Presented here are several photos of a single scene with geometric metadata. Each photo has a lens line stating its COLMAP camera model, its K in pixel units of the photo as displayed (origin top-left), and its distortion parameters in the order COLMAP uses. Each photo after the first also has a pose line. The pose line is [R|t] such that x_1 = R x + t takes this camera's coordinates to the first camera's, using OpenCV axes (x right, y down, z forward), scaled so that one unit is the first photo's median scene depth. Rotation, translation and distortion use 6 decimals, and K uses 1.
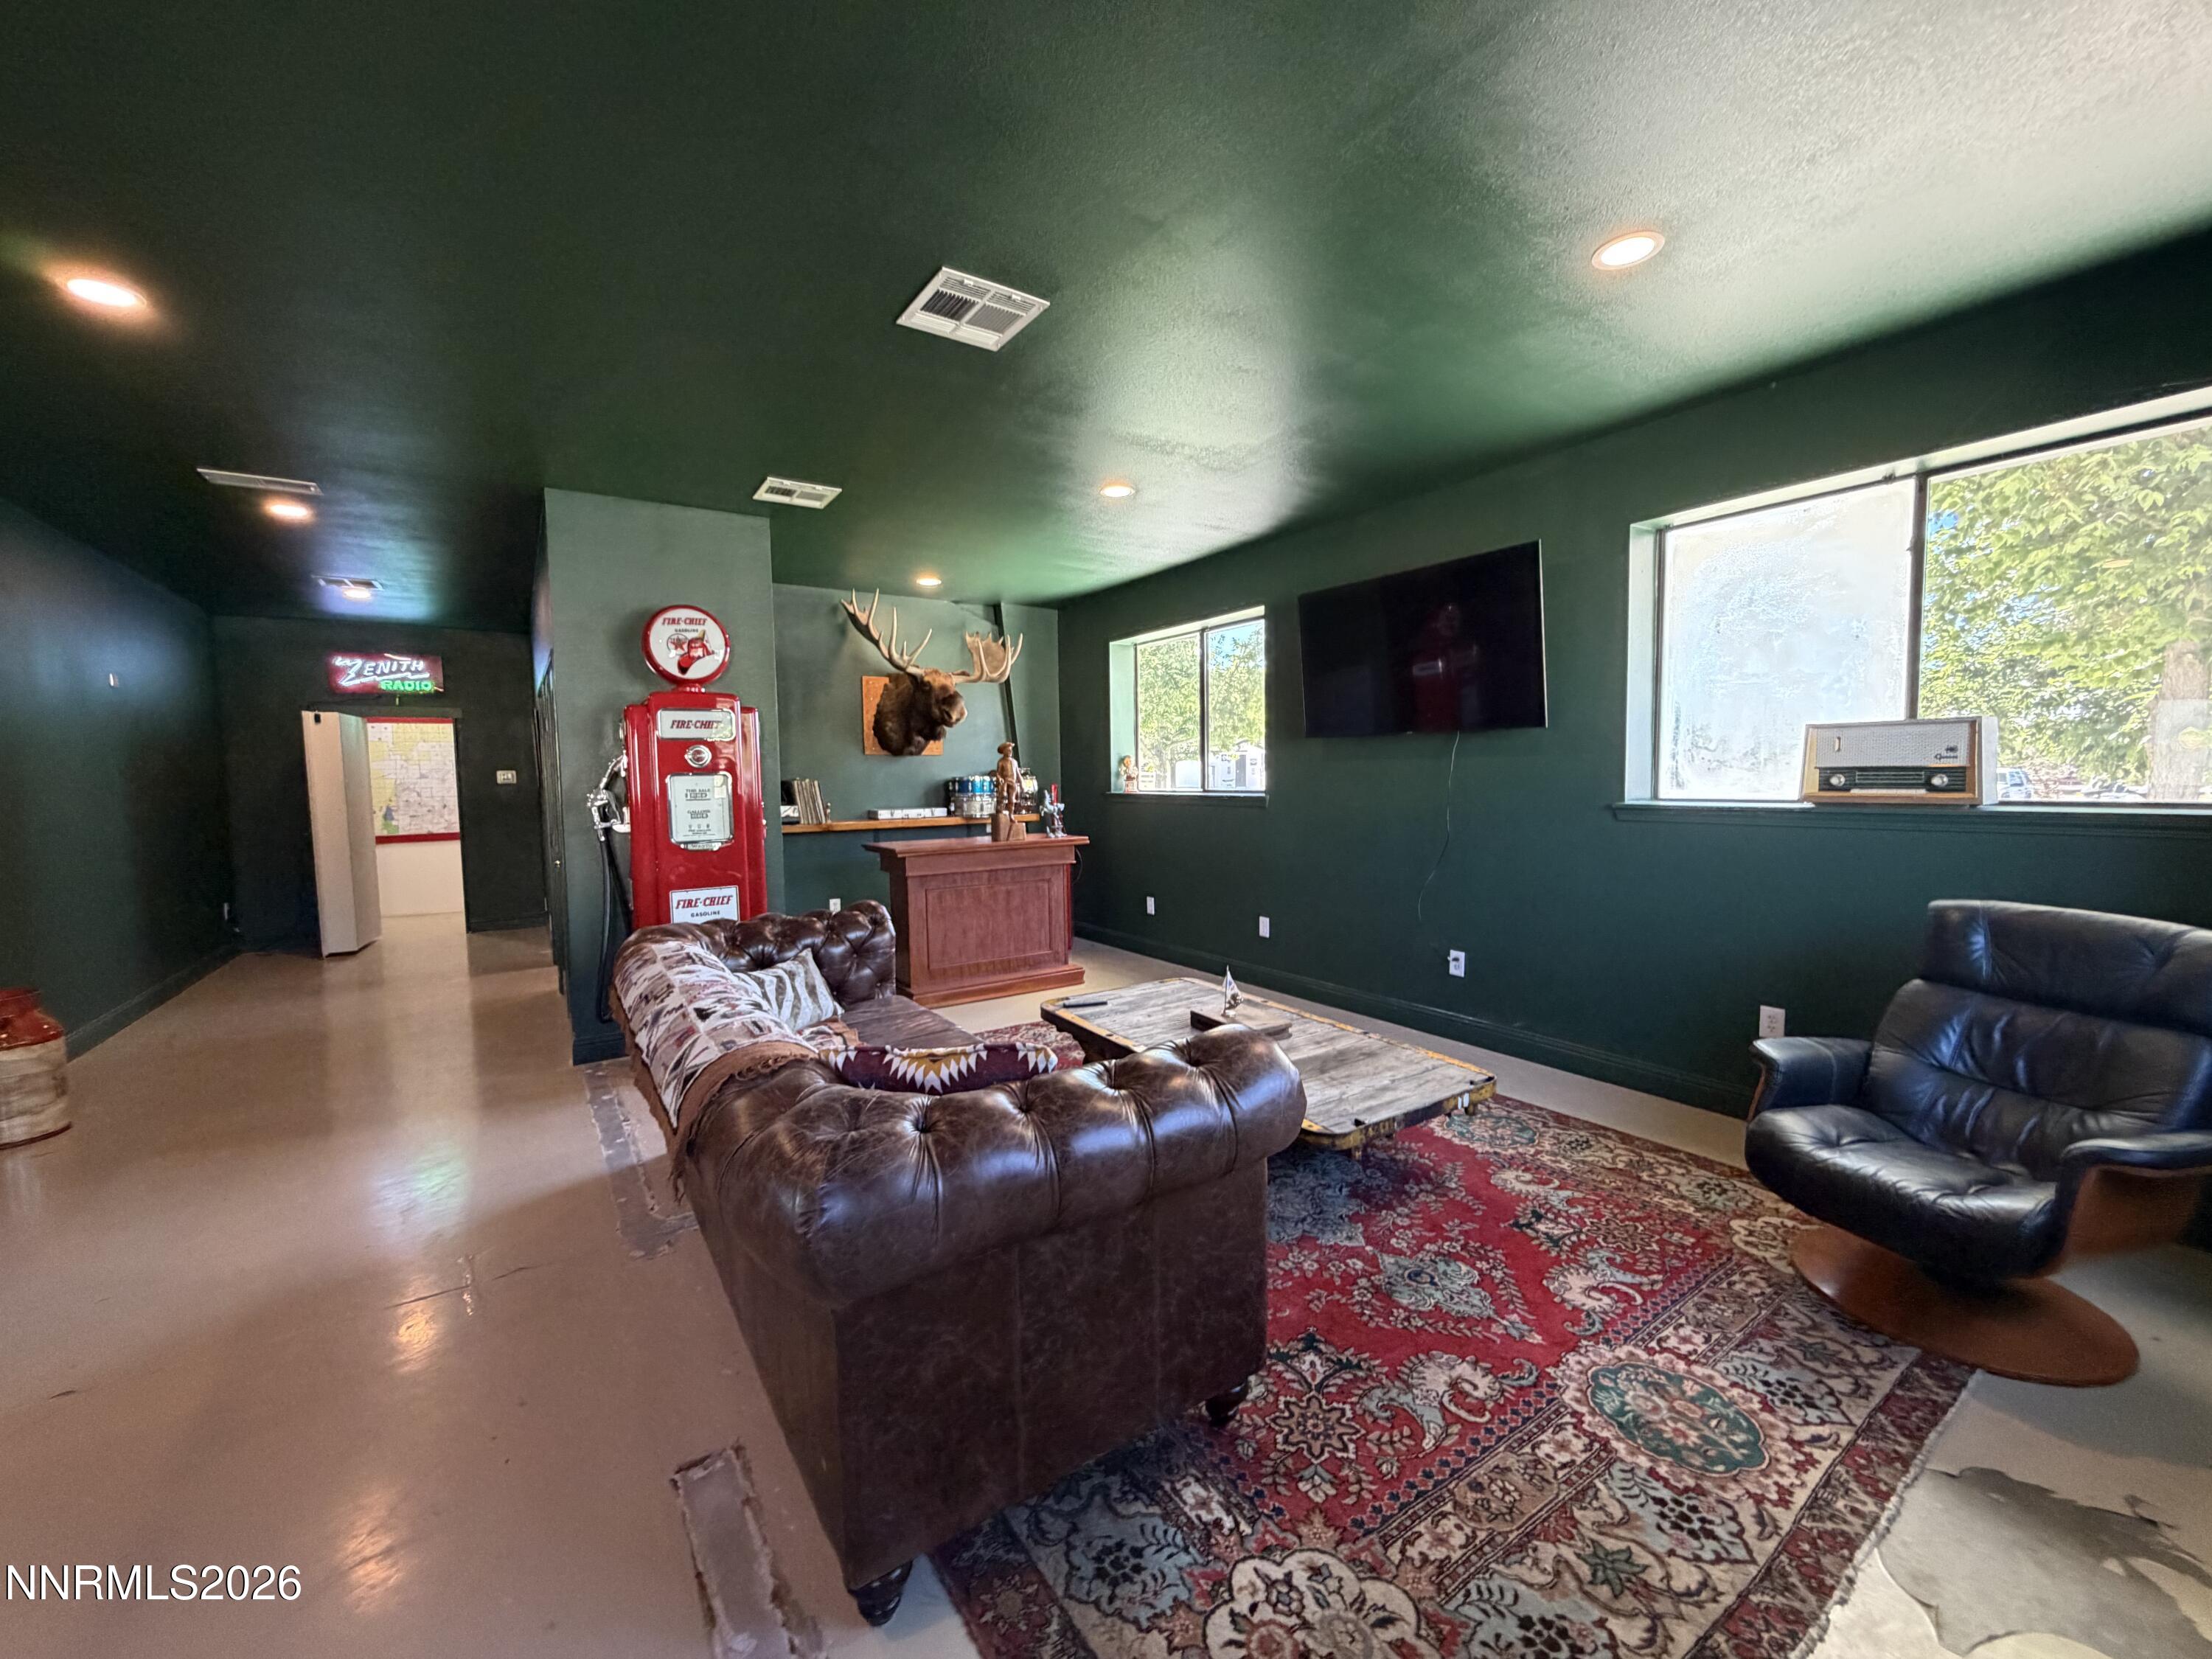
lens RADIAL K [[878.1, 0, 1106.1], [0, 878.1, 827.6], [0, 0, 1]] dist [-0.000908, 0.000018]
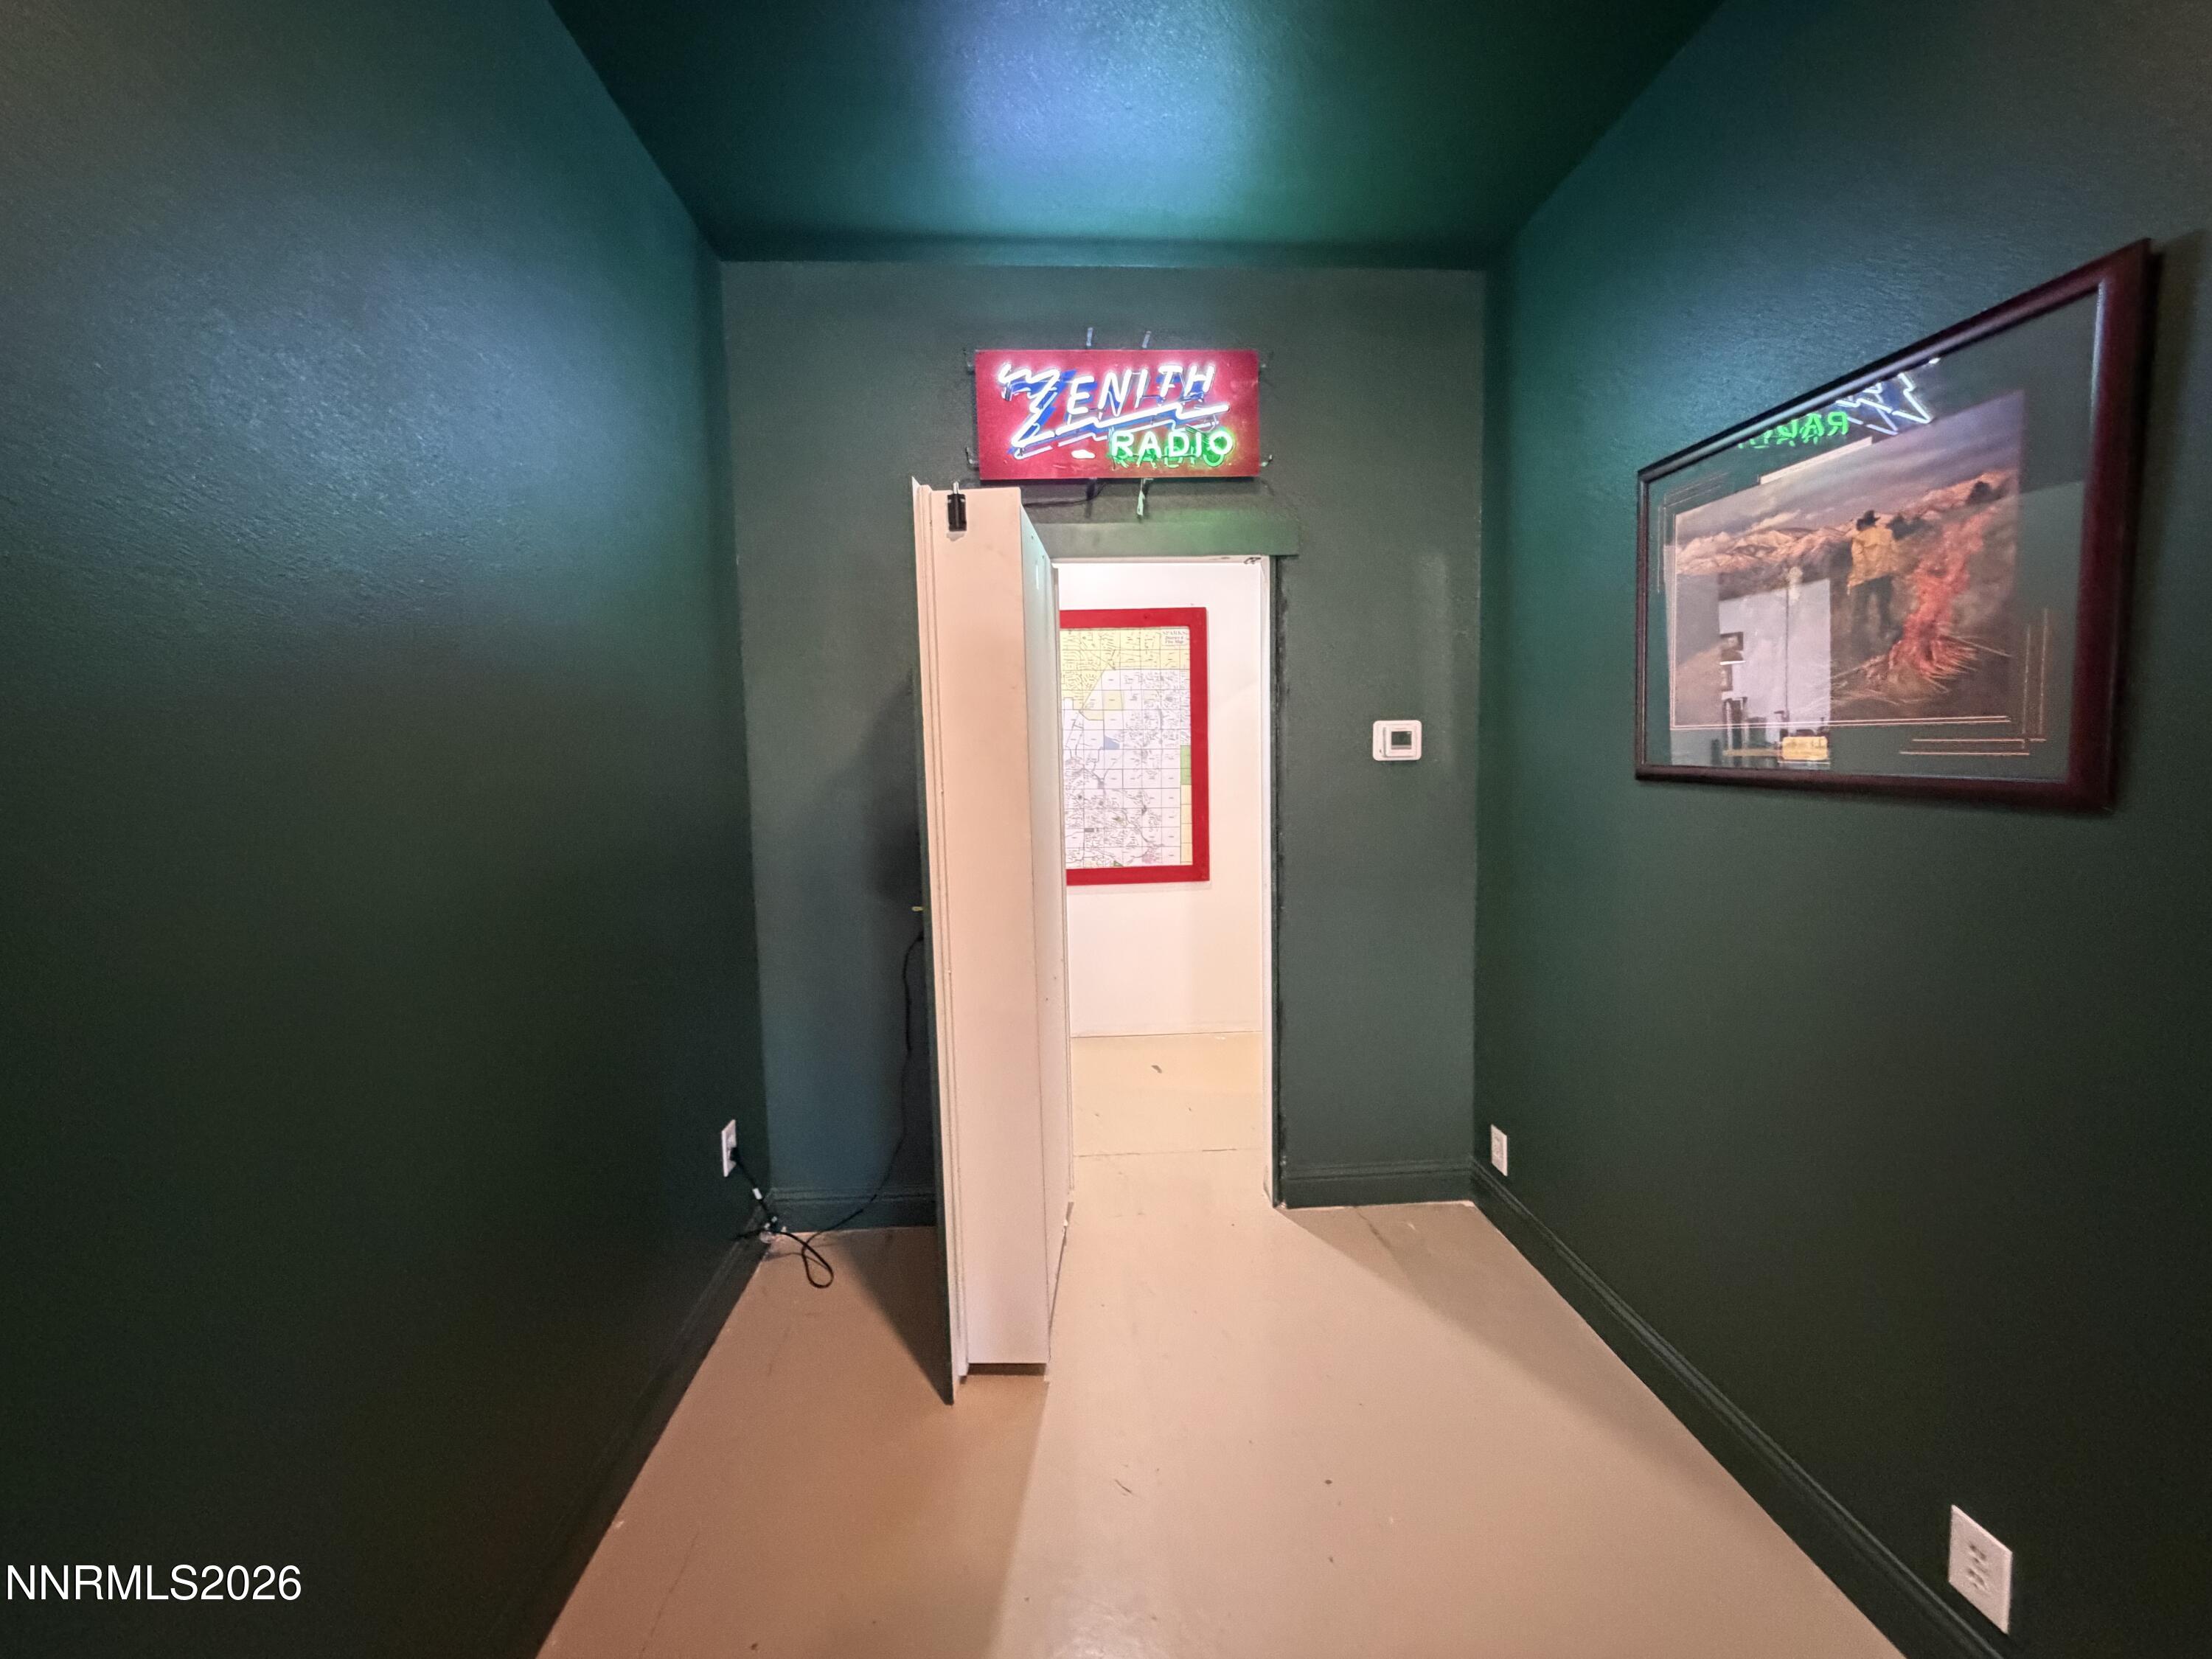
lens RADIAL K [[878.1, 0, 1103.8], [0, 878.1, 823.2], [0, 0, 1]] dist [-0.000908, 0.000018]
pose [[0.863020, 0.035154, -0.503946, -0.665079], [-0.023095, 0.999278, 0.030157, -0.037550], [0.504642, -0.014387, 0.863209, 0.728592]]
